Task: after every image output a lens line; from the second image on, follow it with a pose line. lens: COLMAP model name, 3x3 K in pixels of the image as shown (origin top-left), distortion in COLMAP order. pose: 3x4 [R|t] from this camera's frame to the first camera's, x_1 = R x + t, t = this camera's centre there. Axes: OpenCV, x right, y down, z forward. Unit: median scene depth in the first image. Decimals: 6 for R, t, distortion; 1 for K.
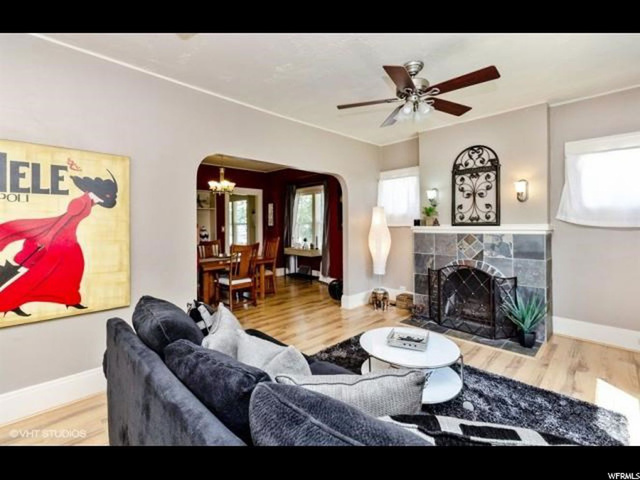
lens RADIAL K [[289.7, 0, 322.7], [0, 289.7, 226.9], [0, 0, 1]] dist [-0.003340, 0.000608]
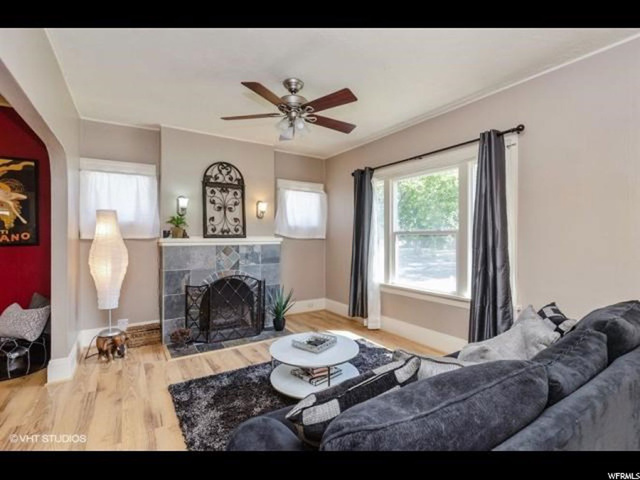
lens RADIAL K [[289.7, 0, 317.9], [0, 289.7, 236.8], [0, 0, 1]] dist [-0.003340, 0.000608]
pose [[0.229751, 0.003974, 0.973241, -0.427909], [0.006860, 0.999960, -0.005703, 0.000784], [-0.973225, 0.007987, 0.229715, 0.427966]]
